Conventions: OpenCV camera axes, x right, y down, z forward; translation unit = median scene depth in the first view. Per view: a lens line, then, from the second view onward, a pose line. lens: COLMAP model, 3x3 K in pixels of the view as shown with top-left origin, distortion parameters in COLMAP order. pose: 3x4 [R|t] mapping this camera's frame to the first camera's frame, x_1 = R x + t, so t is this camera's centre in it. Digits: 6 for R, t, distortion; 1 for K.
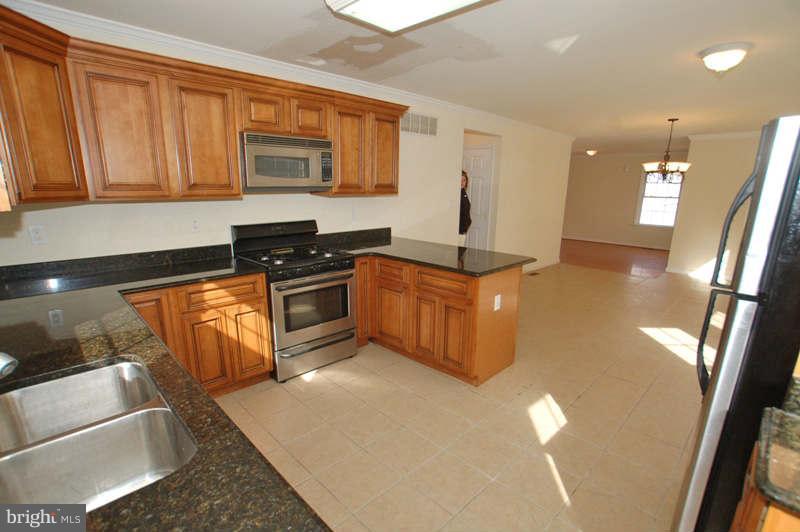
lens RADIAL K [[376.4, 0, 404.2], [0, 376.4, 273.0], [0, 0, 1]] dist [-0.026498, 0.000156]
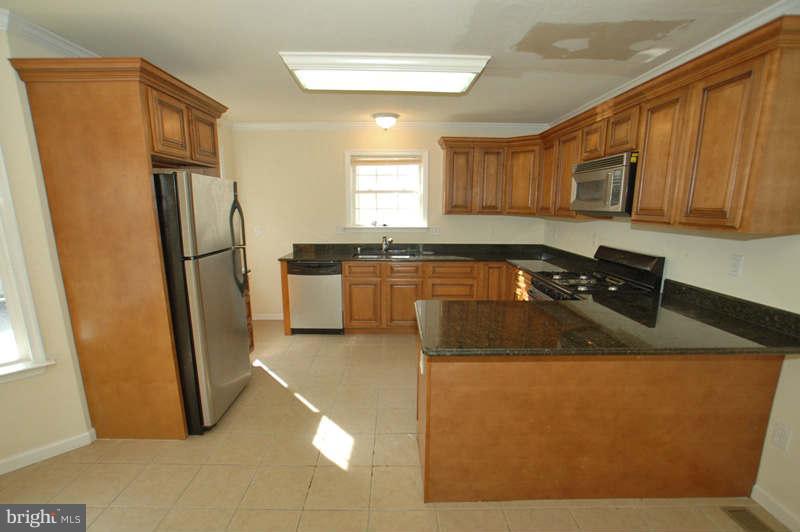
lens RADIAL K [[376.4, 0, 397.2], [0, 376.4, 273.2], [0, 0, 1]] dist [-0.026498, 0.000156]
pose [[-0.692234, 0.105930, -0.713857, 0.831958], [-0.188319, 0.928382, 0.320379, -0.320445], [0.696670, 0.356210, -0.622709, 1.427100]]
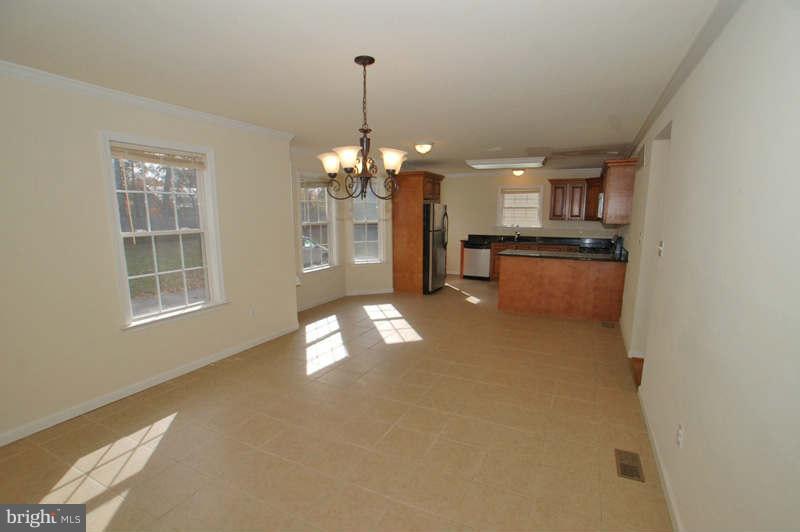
lens RADIAL K [[376.4, 0, 398.1], [0, 376.4, 268.9], [0, 0, 1]] dist [-0.026498, 0.000156]
pose [[-0.947561, 0.016267, -0.319159, 1.550644], [-0.102272, 0.930744, 0.351077, -0.616690], [0.302767, 0.365308, -0.880274, 2.776781]]
